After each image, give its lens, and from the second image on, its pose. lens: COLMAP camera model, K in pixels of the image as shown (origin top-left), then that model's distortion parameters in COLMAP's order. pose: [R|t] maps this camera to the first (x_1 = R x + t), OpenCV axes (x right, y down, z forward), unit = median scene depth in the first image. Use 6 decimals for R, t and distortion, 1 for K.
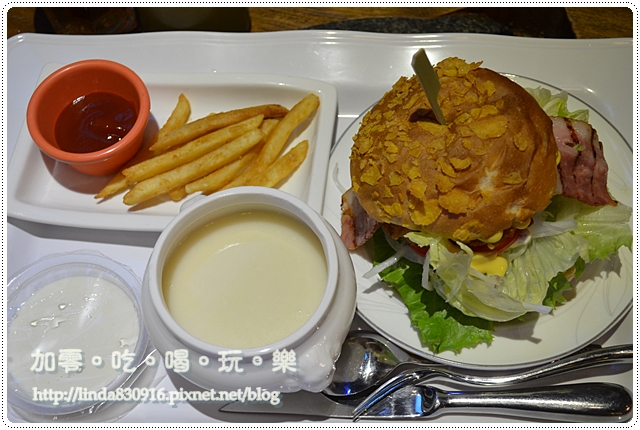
lens RADIAL K [[881.2, 0, 321.9], [0, 881.2, 213.6], [0, 0, 1]] dist [-0.061817, 0.000000]
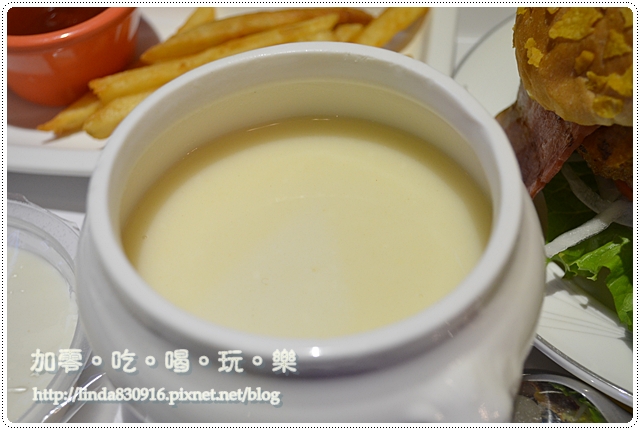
lens RADIAL K [[881.2, 0, 315.3], [0, 881.2, 212.9], [0, 0, 1]] dist [-0.061817, 0.000000]
pose [[0.998067, 0.034378, -0.051765, -0.047062], [-0.042481, 0.985443, -0.164612, 0.119047], [0.045352, 0.166492, 0.984999, 0.445536]]
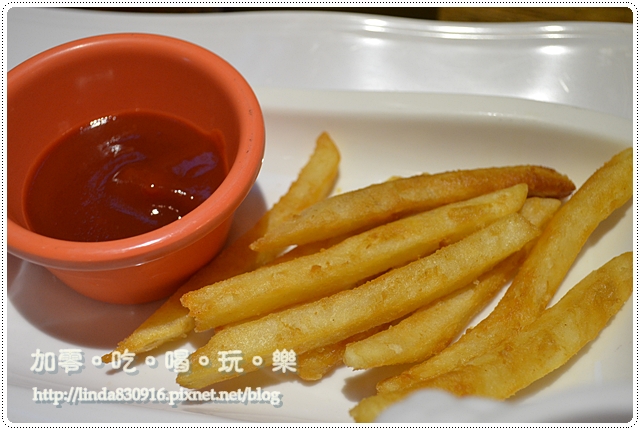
lens RADIAL K [[881.2, 0, 320.8], [0, 881.2, 217.5], [0, 0, 1]] dist [-0.061817, 0.000000]
pose [[0.996839, 0.065694, -0.044674, -0.146502], [-0.071736, 0.985955, -0.150819, -0.027917], [0.034139, 0.153547, 0.987551, 0.597988]]
